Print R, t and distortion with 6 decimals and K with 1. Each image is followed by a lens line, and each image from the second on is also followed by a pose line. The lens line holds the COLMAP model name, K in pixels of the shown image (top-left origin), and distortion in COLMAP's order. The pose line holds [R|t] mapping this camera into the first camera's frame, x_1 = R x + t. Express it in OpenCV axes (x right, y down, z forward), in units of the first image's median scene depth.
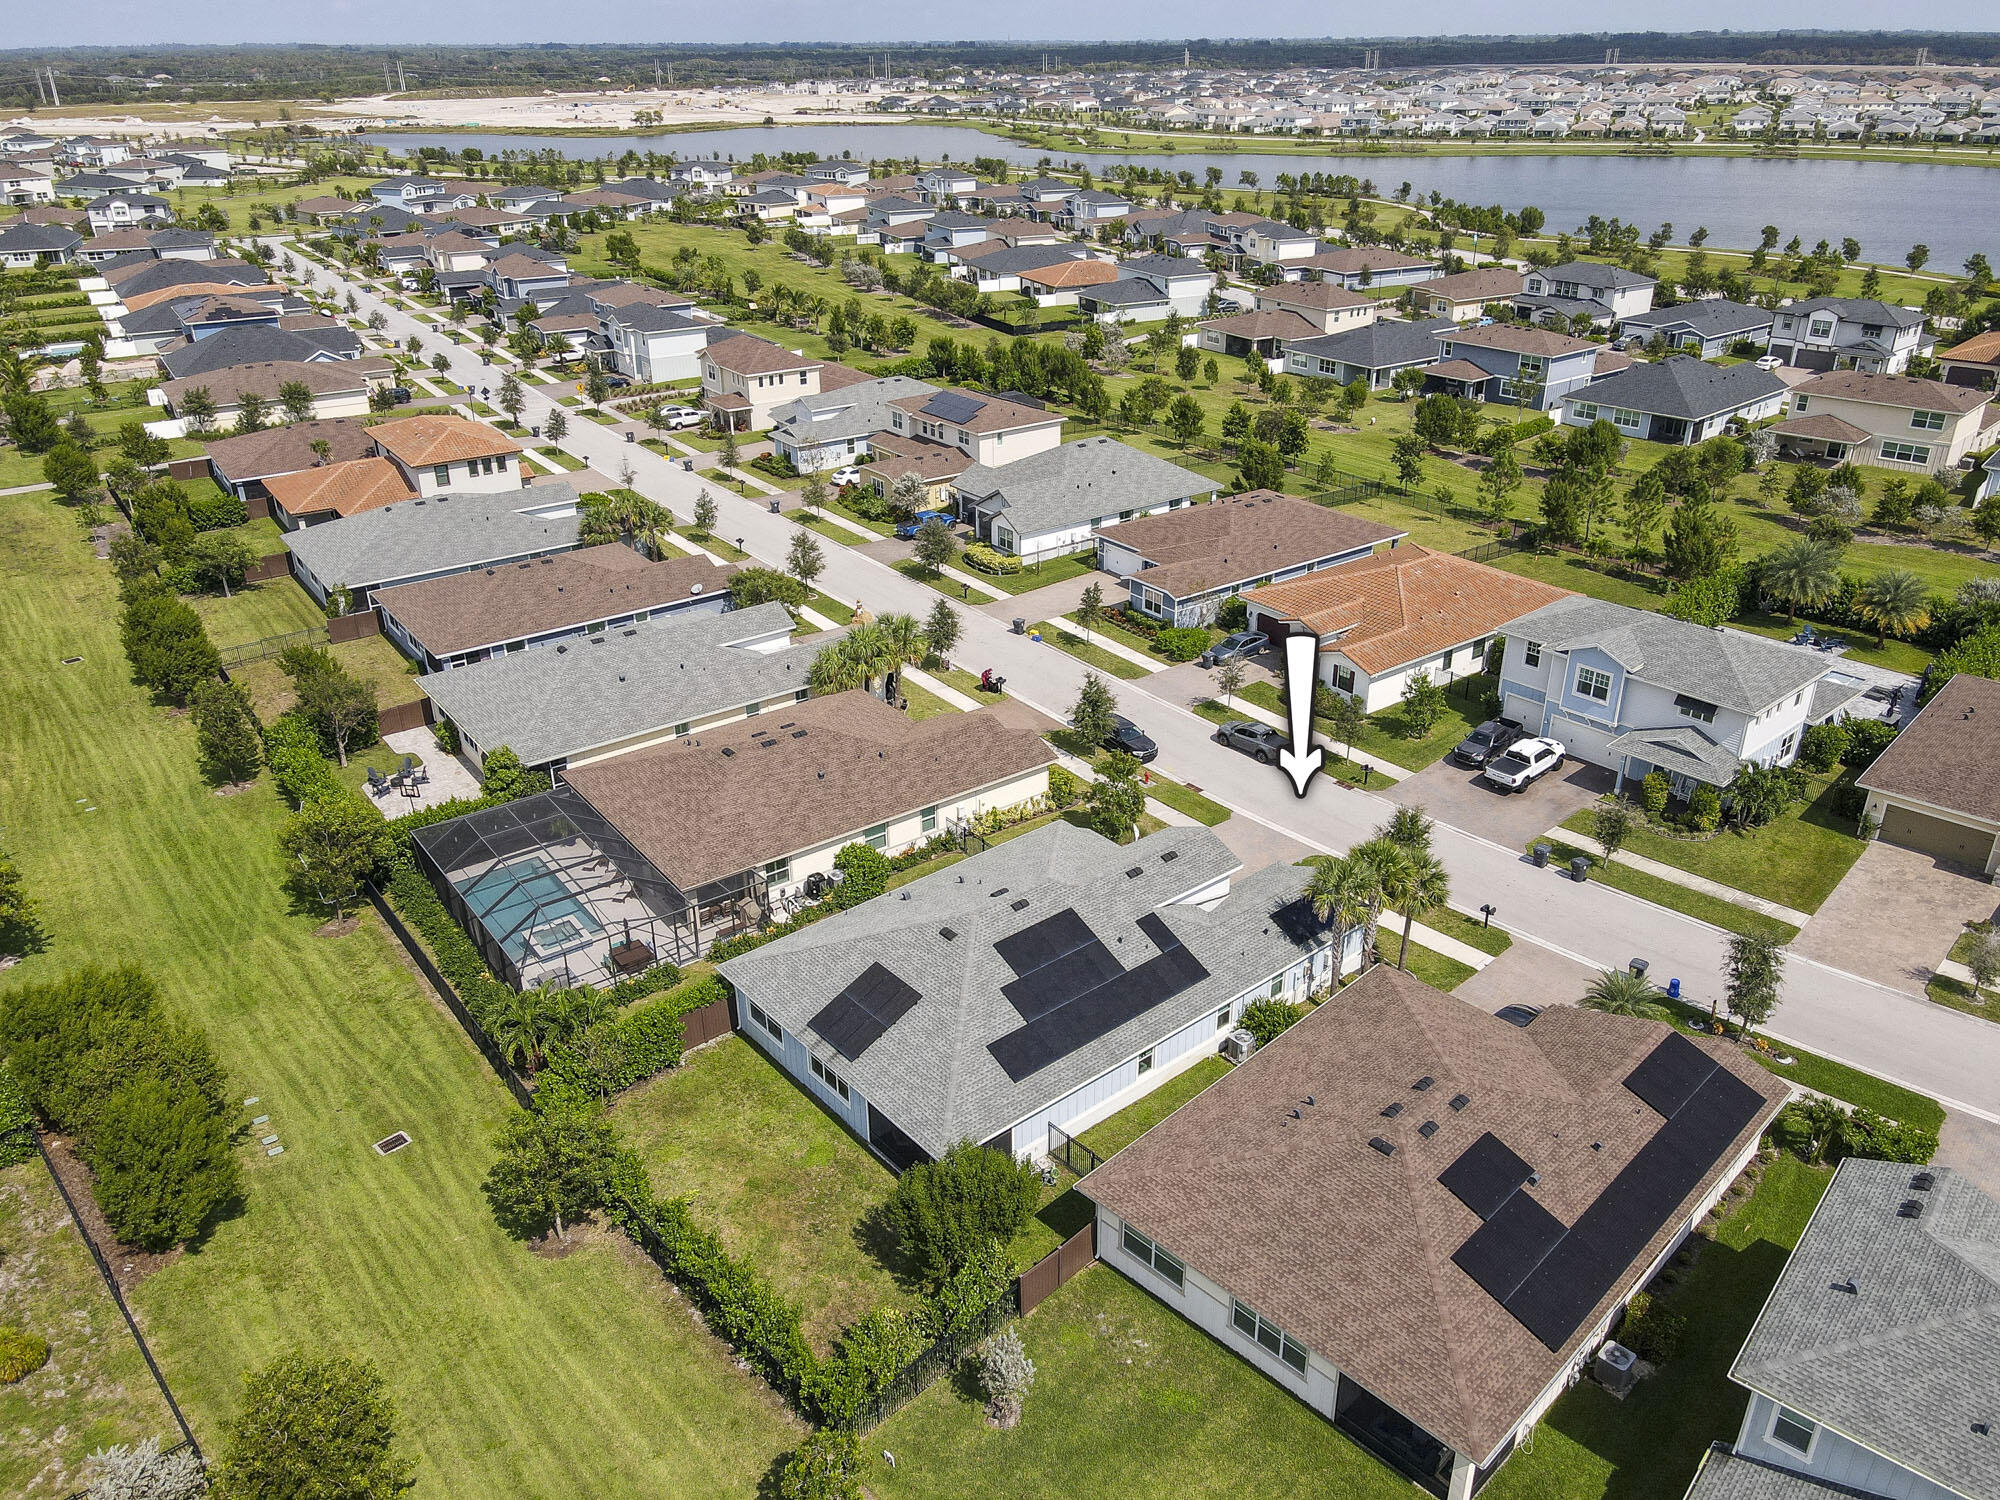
lens RADIAL K [[1462.2, 0, 1015.1], [0, 1462.2, 760.3], [0, 0, 1]] dist [0.026757, -0.006890]
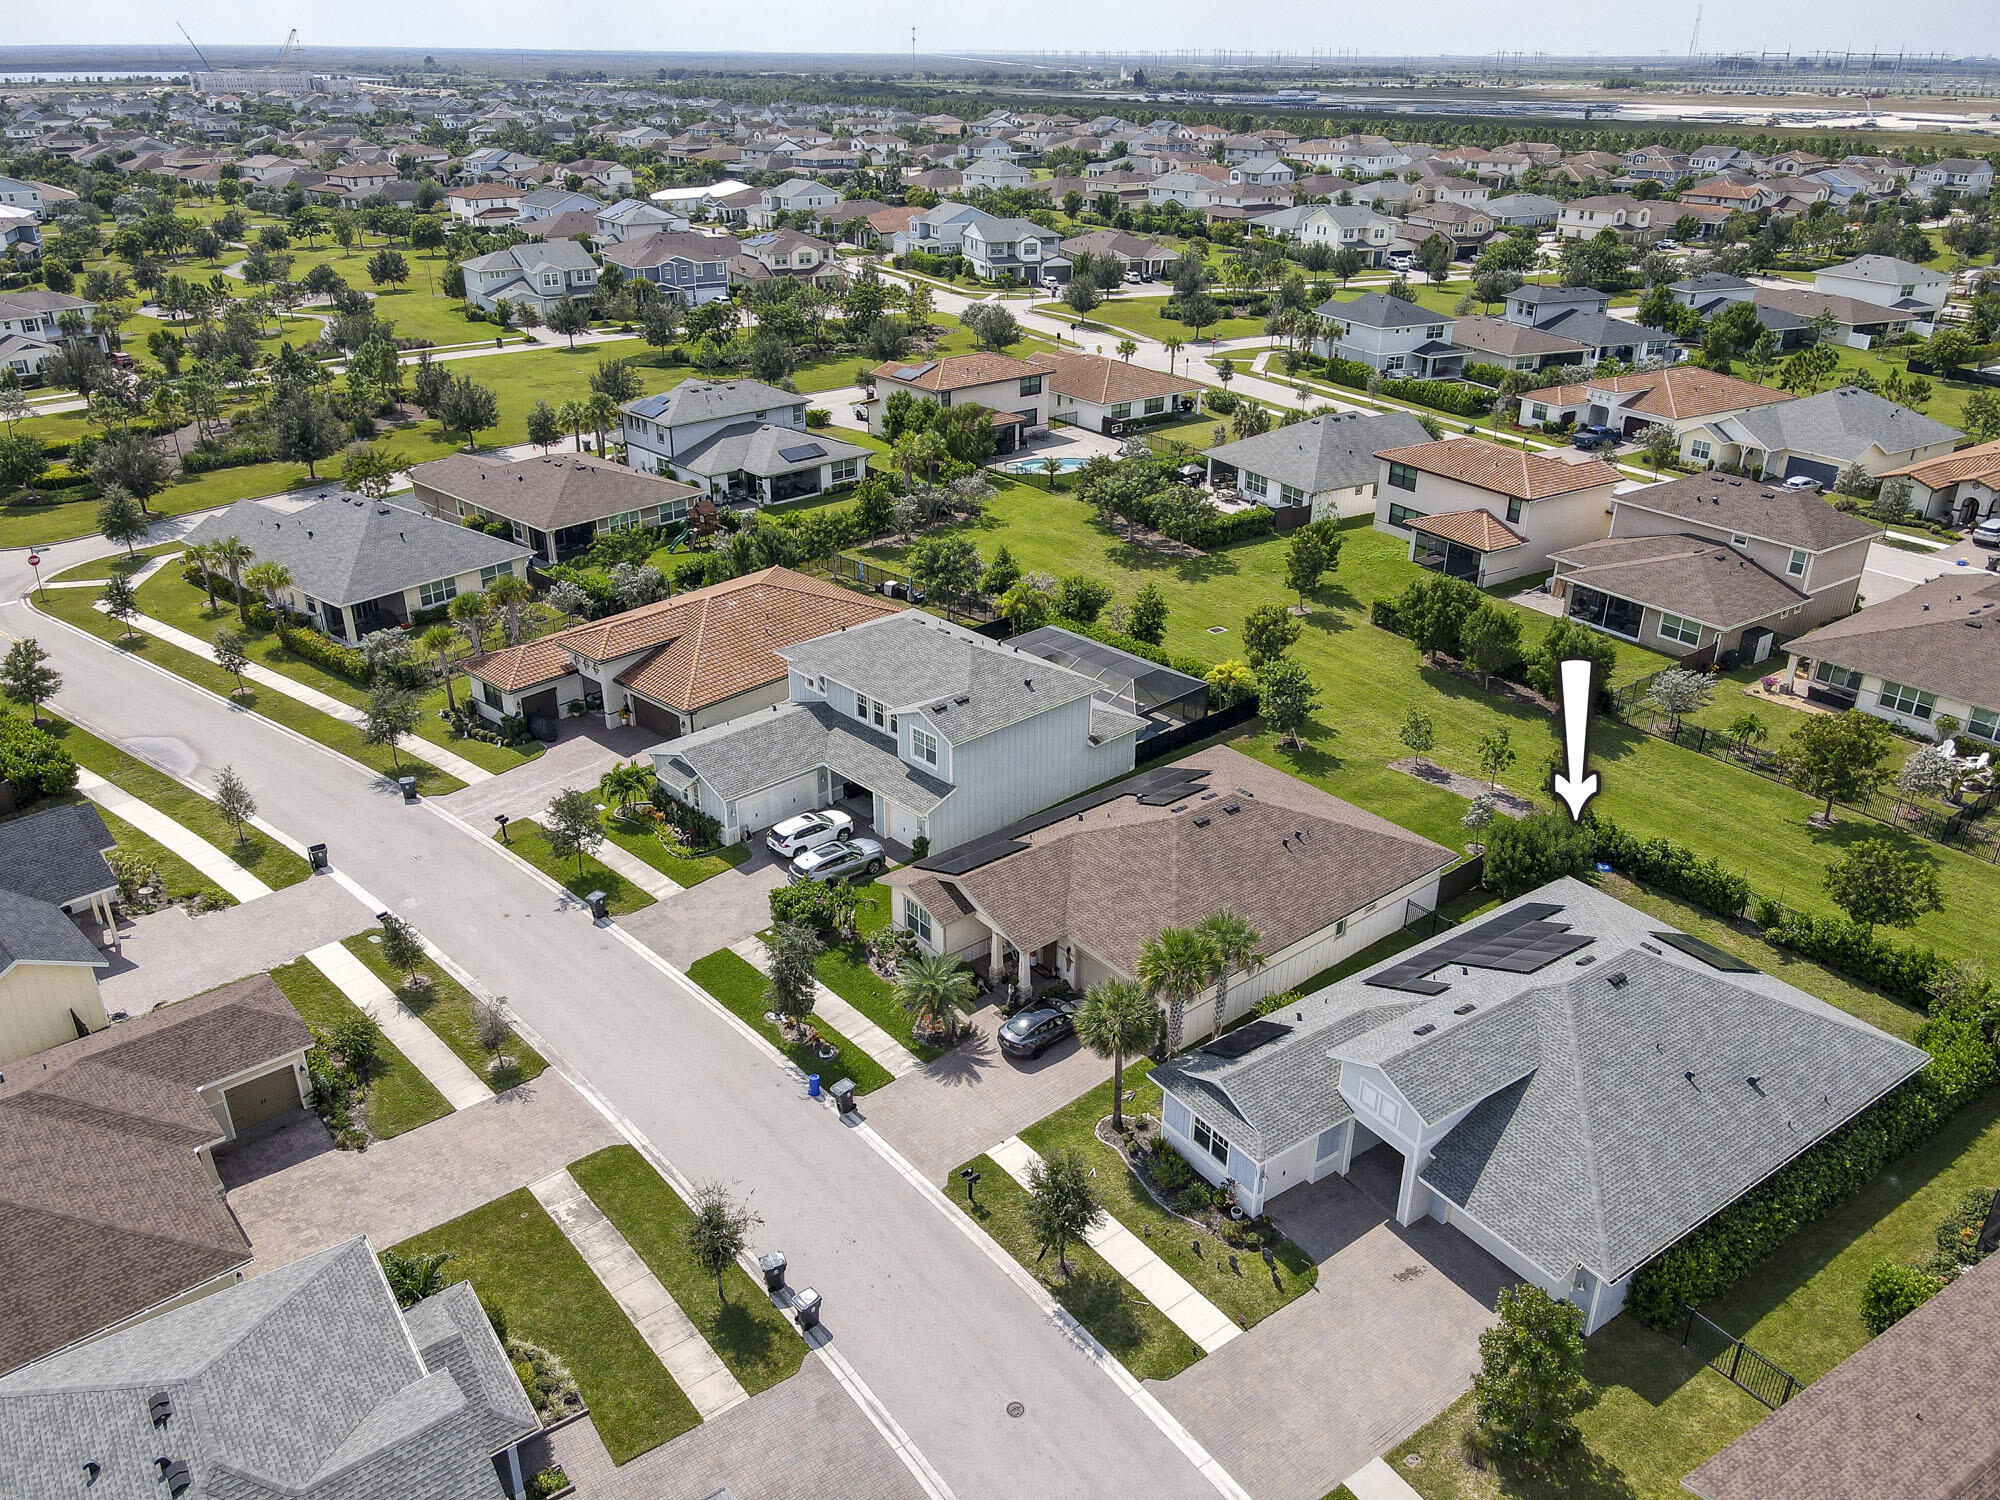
lens RADIAL K [[1462.2, 0, 1001.7], [0, 1462.2, 755.8], [0, 0, 1]] dist [0.026757, -0.006890]
pose [[-0.995660, -0.045788, 0.081019, 0.238429], [0.035928, 0.613967, 0.788513, -0.572062], [-0.085847, 0.788002, -0.609658, 1.189436]]
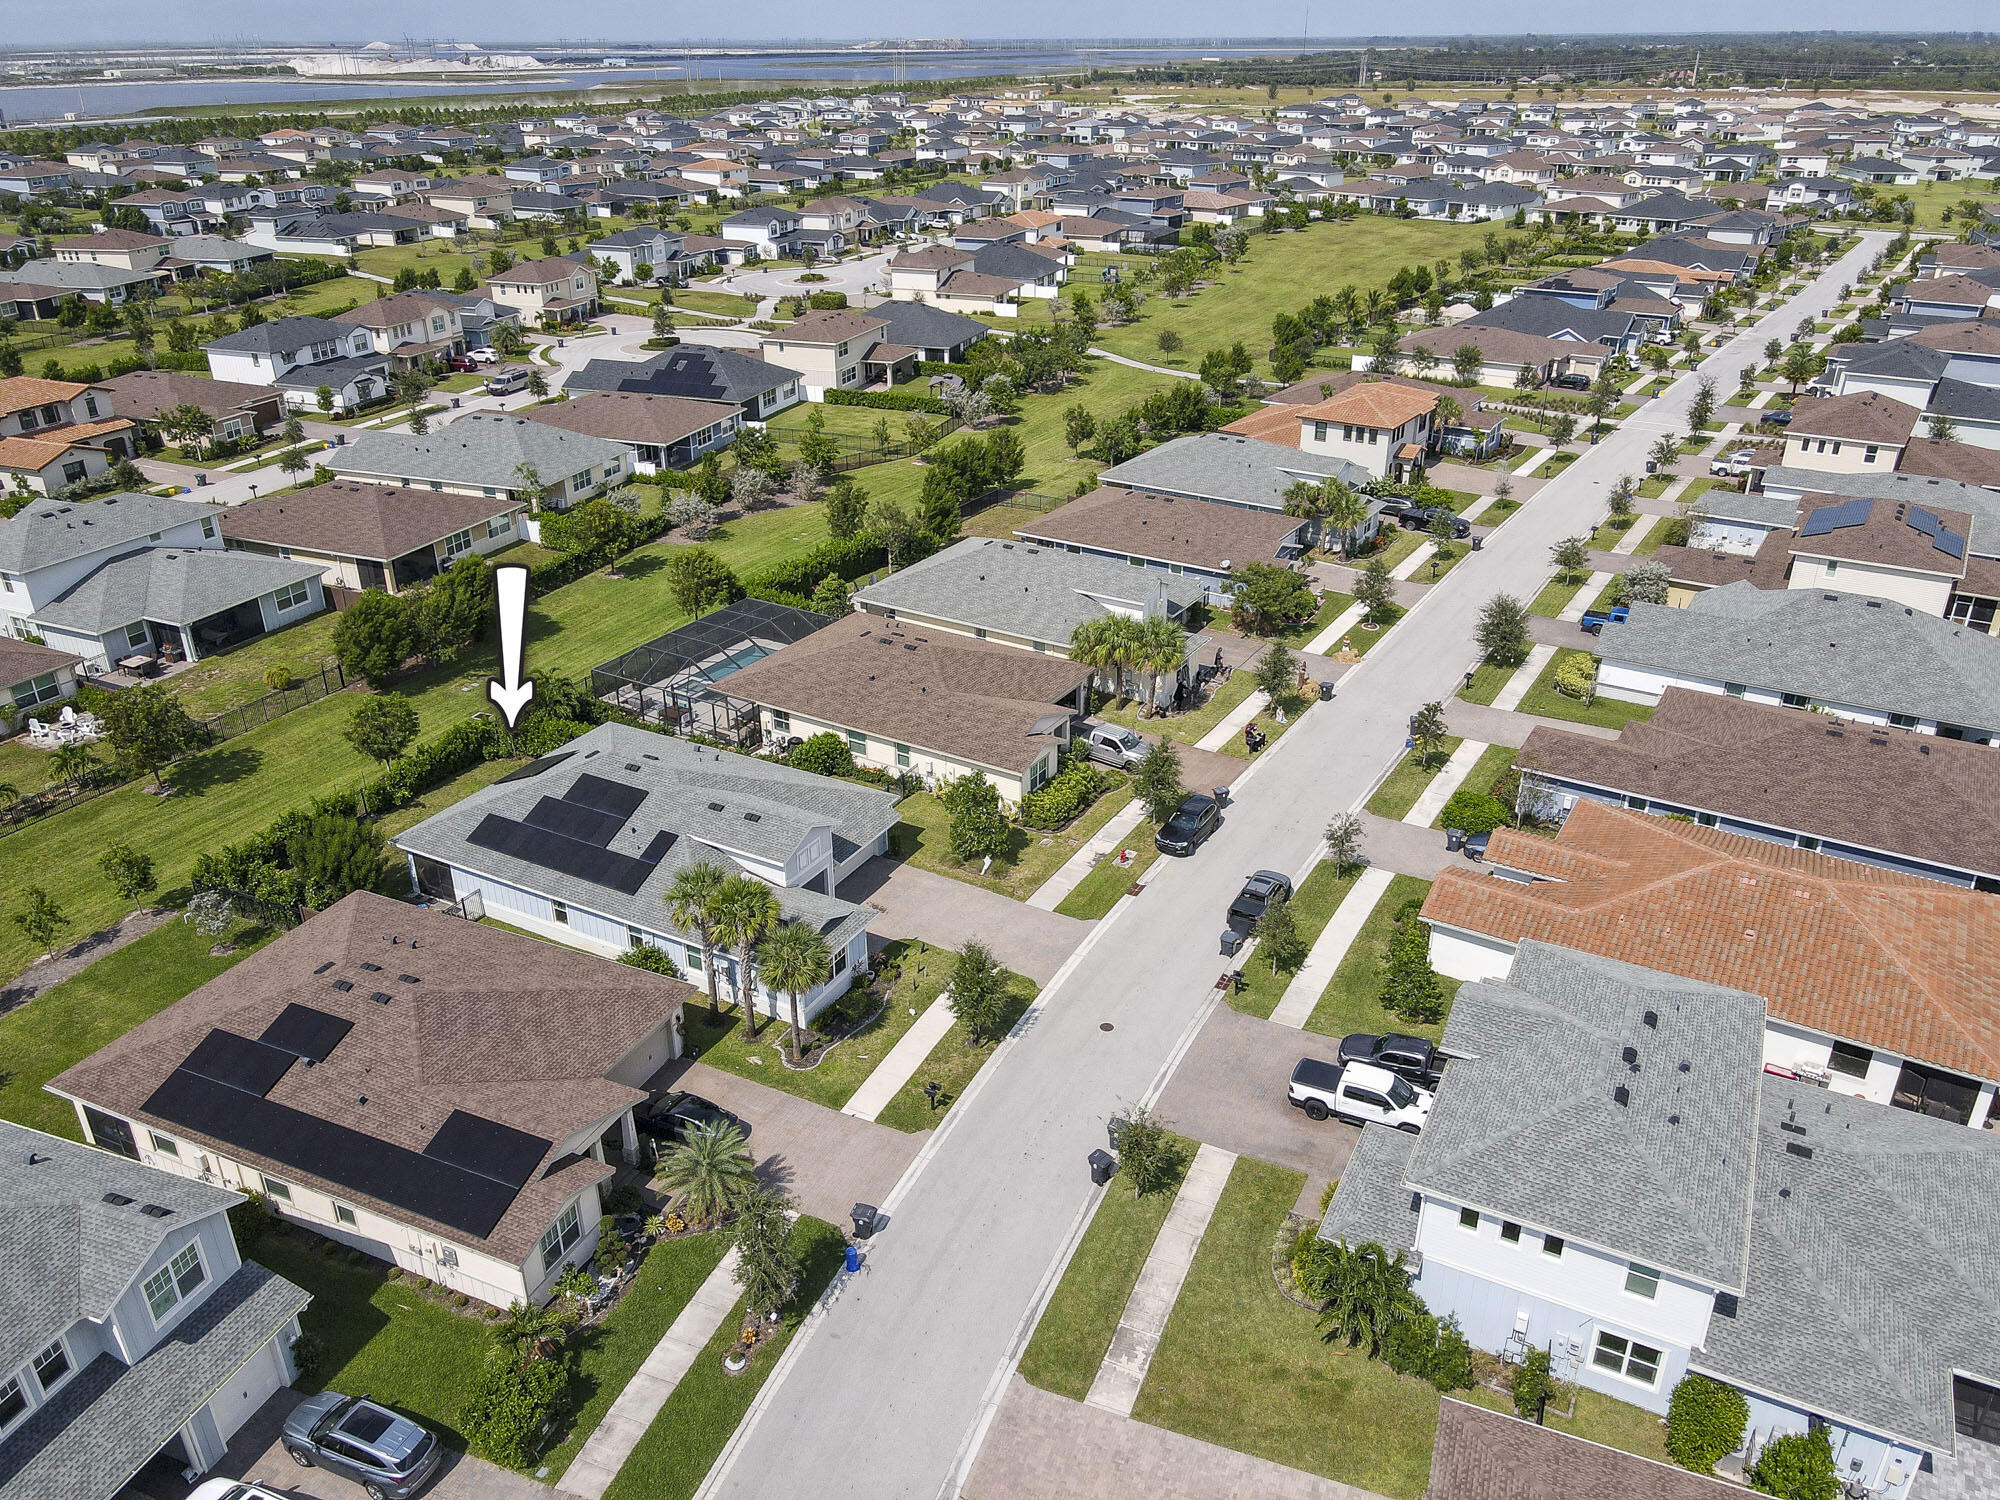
lens RADIAL K [[1462.2, 0, 1004.1], [0, 1462.2, 753.5], [0, 0, 1]] dist [0.026757, -0.006890]
pose [[0.363620, 0.417743, -0.832629, 0.886787], [-0.412328, 0.873663, 0.258261, -0.277399], [0.835324, 0.249407, 0.489928, 0.531595]]
